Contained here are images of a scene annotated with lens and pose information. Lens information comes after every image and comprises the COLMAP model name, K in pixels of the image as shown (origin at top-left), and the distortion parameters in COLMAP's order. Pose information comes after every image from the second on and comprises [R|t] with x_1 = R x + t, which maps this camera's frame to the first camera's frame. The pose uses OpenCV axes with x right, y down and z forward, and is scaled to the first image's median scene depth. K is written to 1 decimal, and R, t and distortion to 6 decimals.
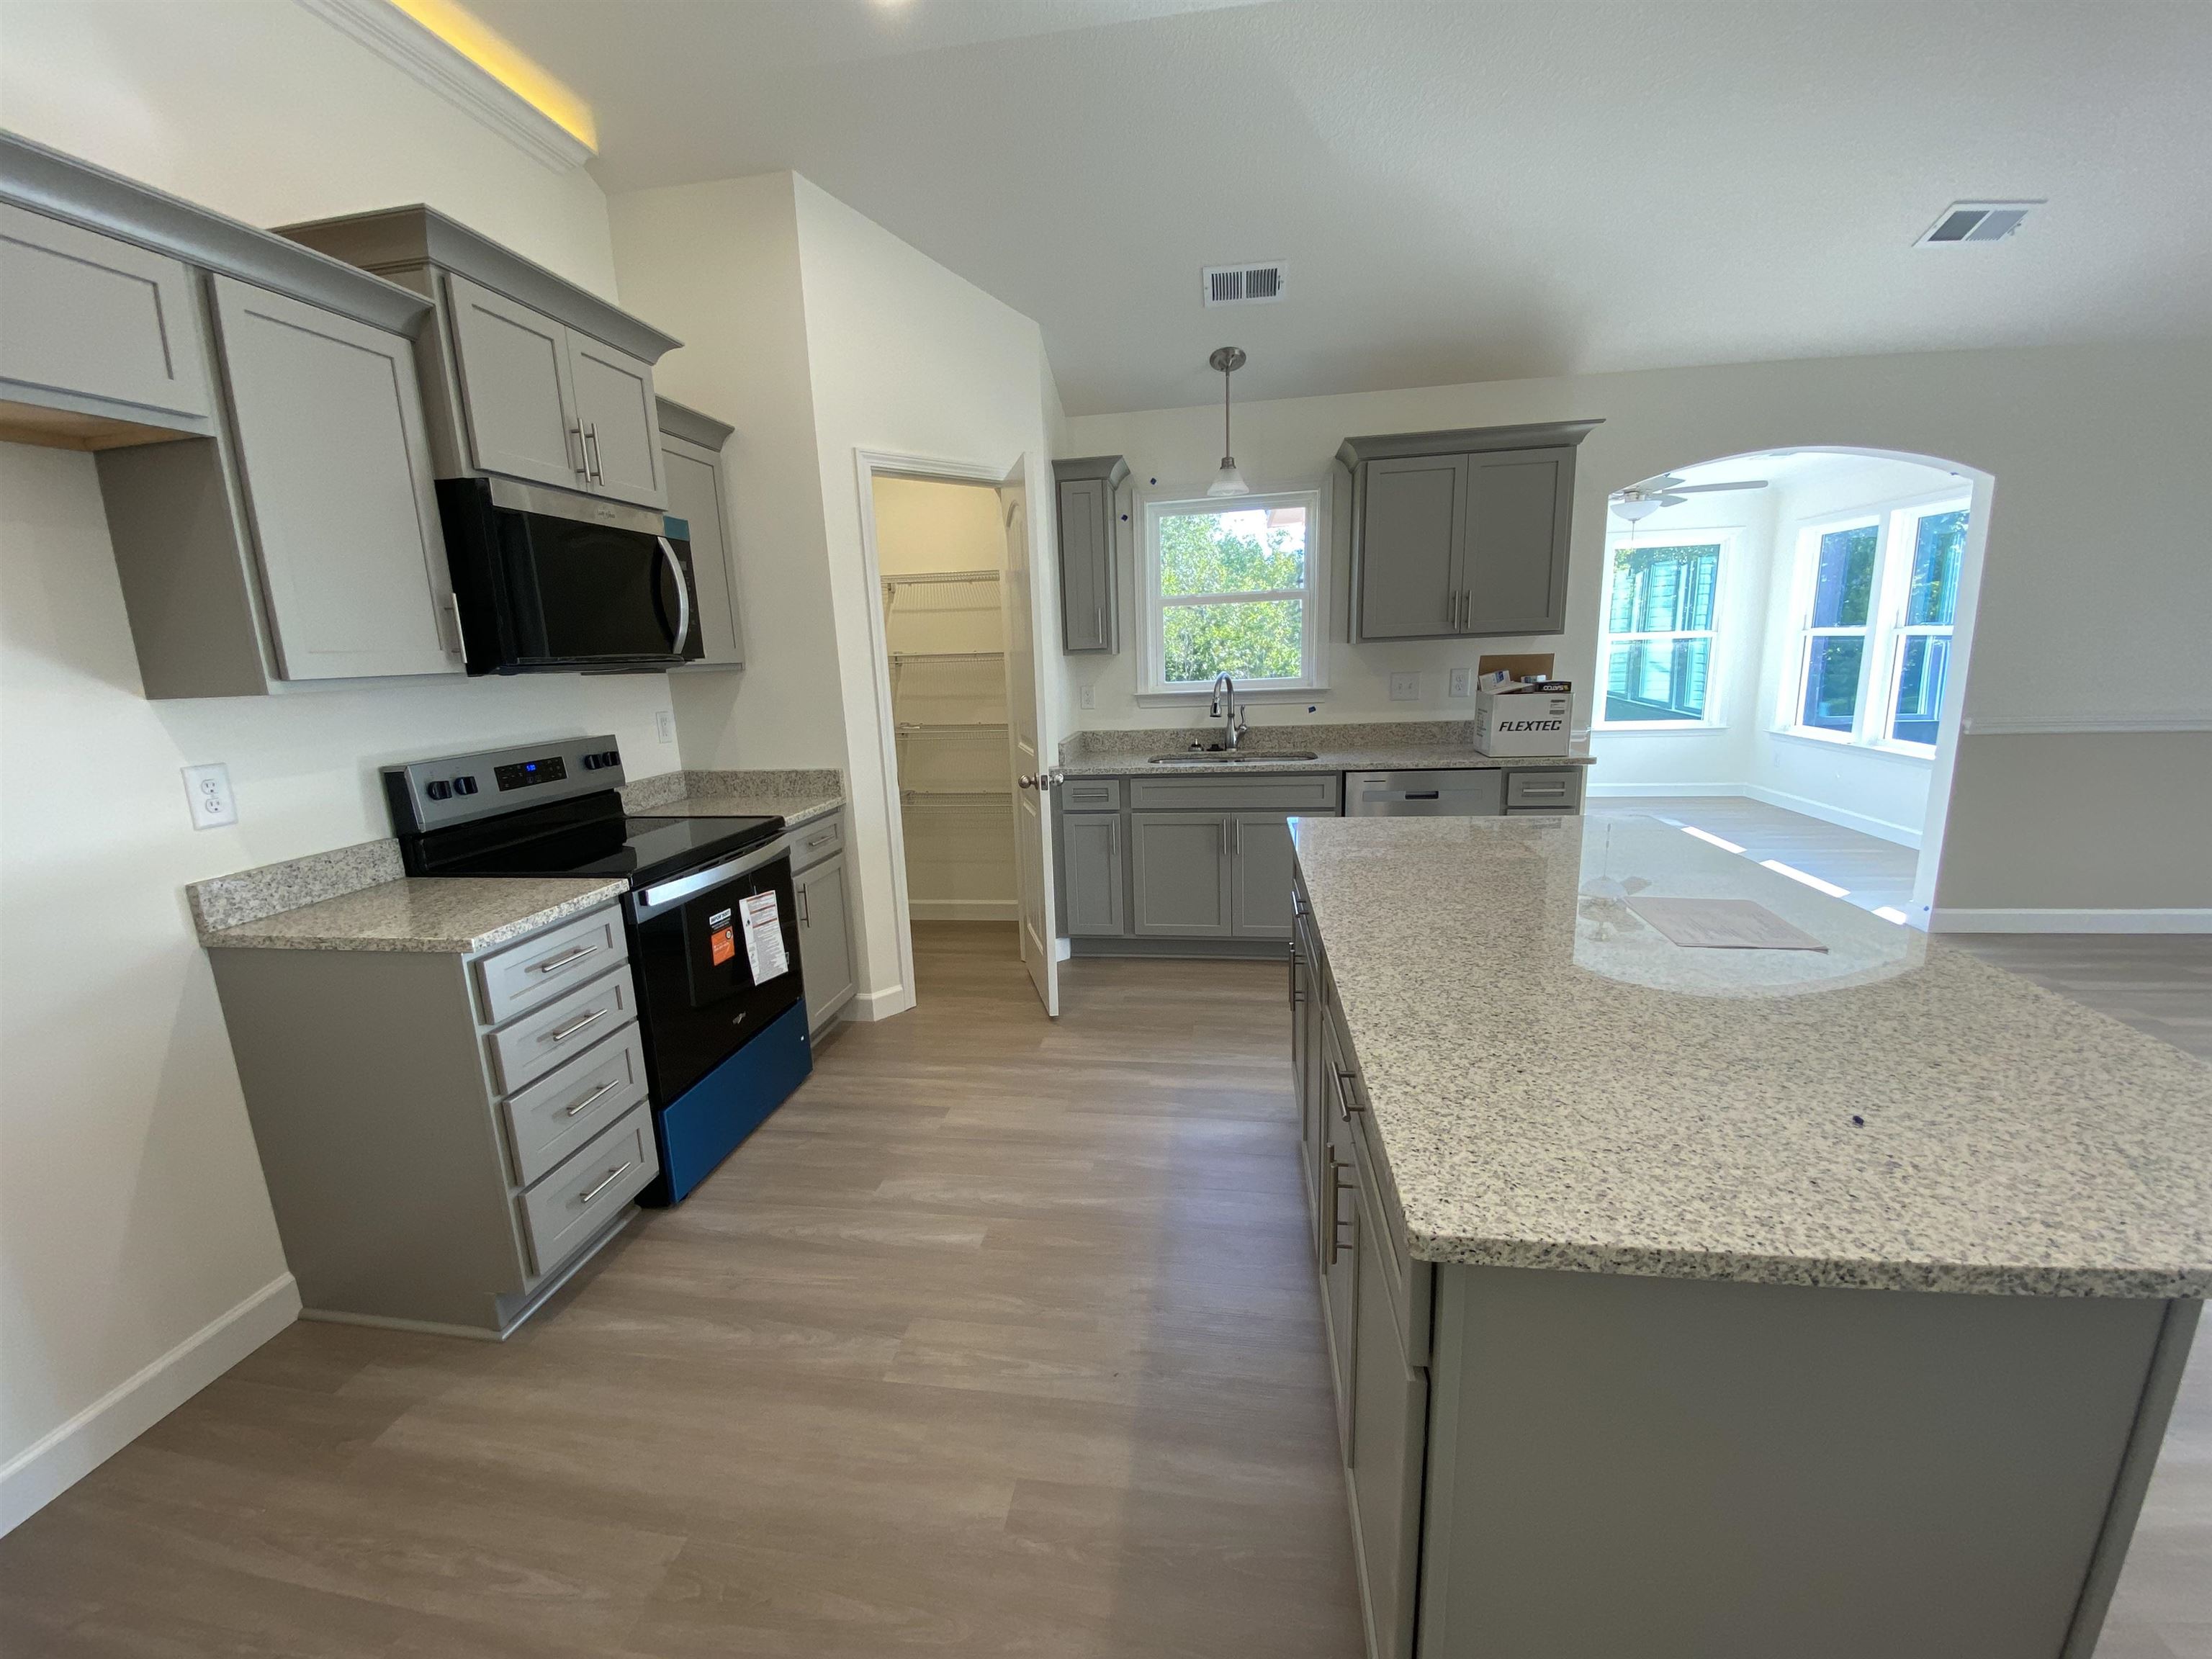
lens RADIAL K [[897.3, 0, 1089.5], [0, 897.3, 837.0], [0, 0, 1]] dist [0.027288, -0.023280]
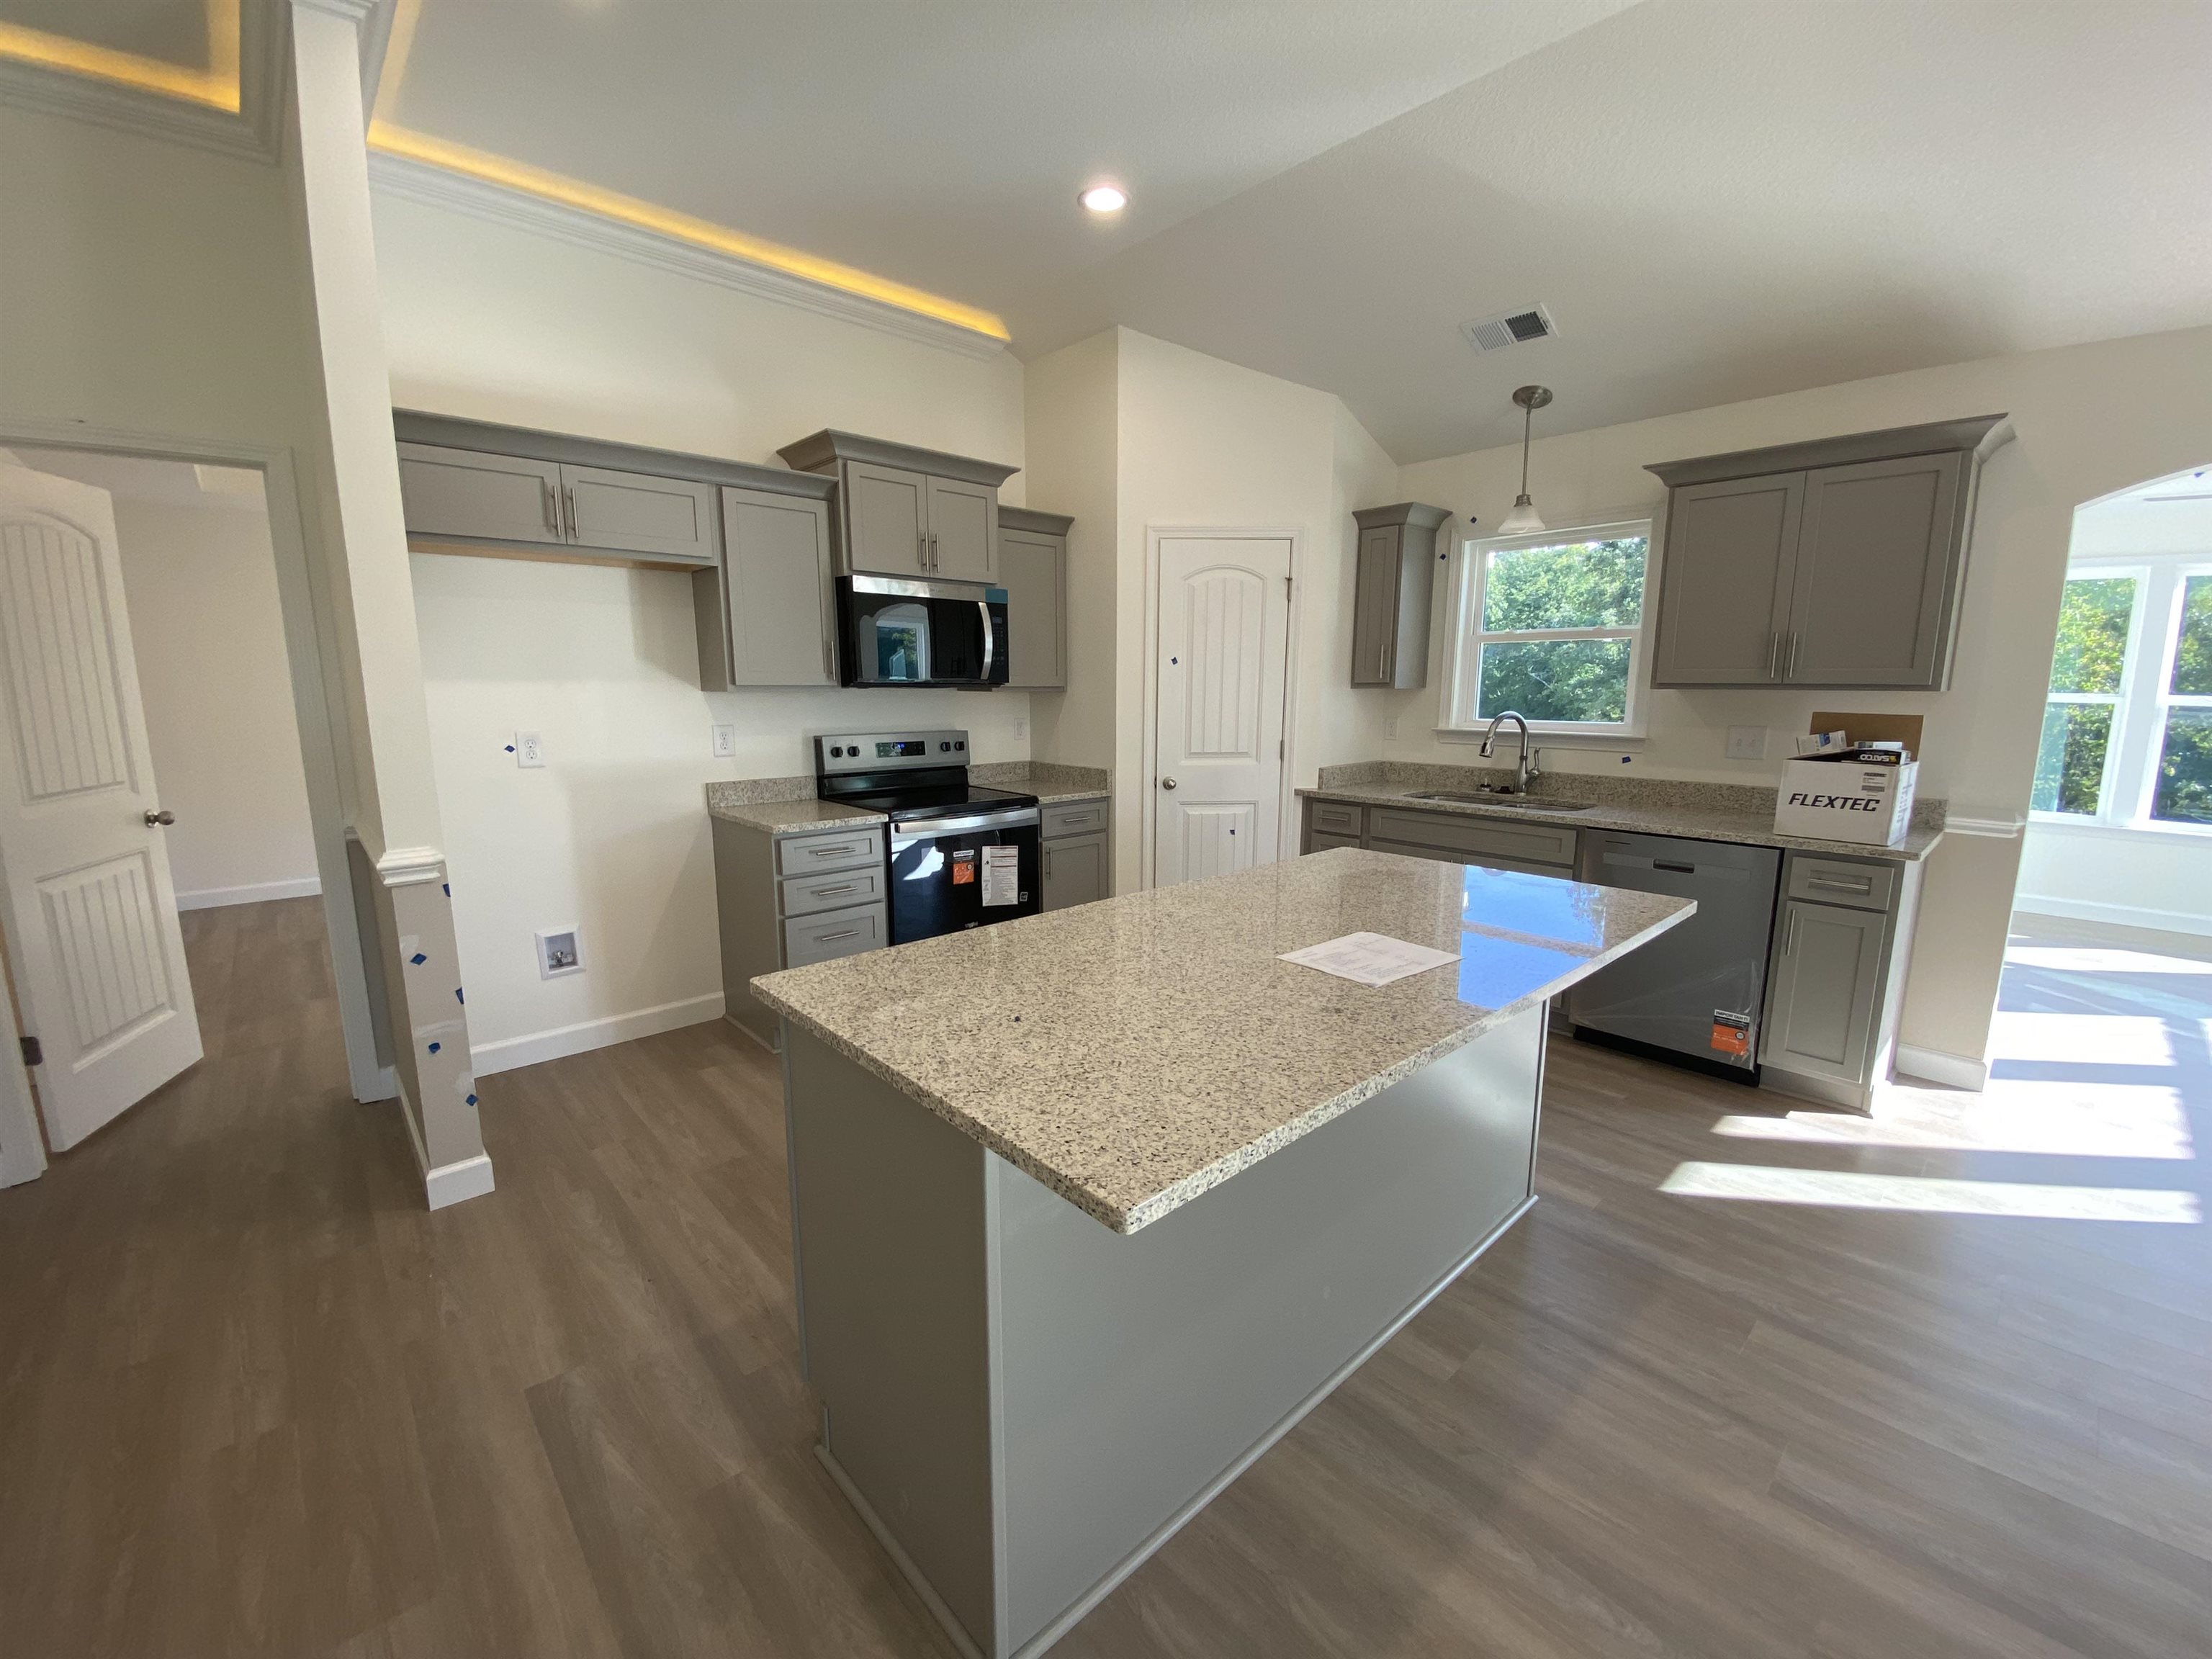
lens RADIAL K [[897.6, 0, 1095.2], [0, 897.6, 837.1], [0, 0, 1]] dist [0.032998, -0.026746]
pose [[0.781018, 0.144080, -0.607661, 0.604730], [-0.156733, 0.987103, 0.032601, -0.019516], [0.604521, 0.069778, 0.793527, -0.046622]]
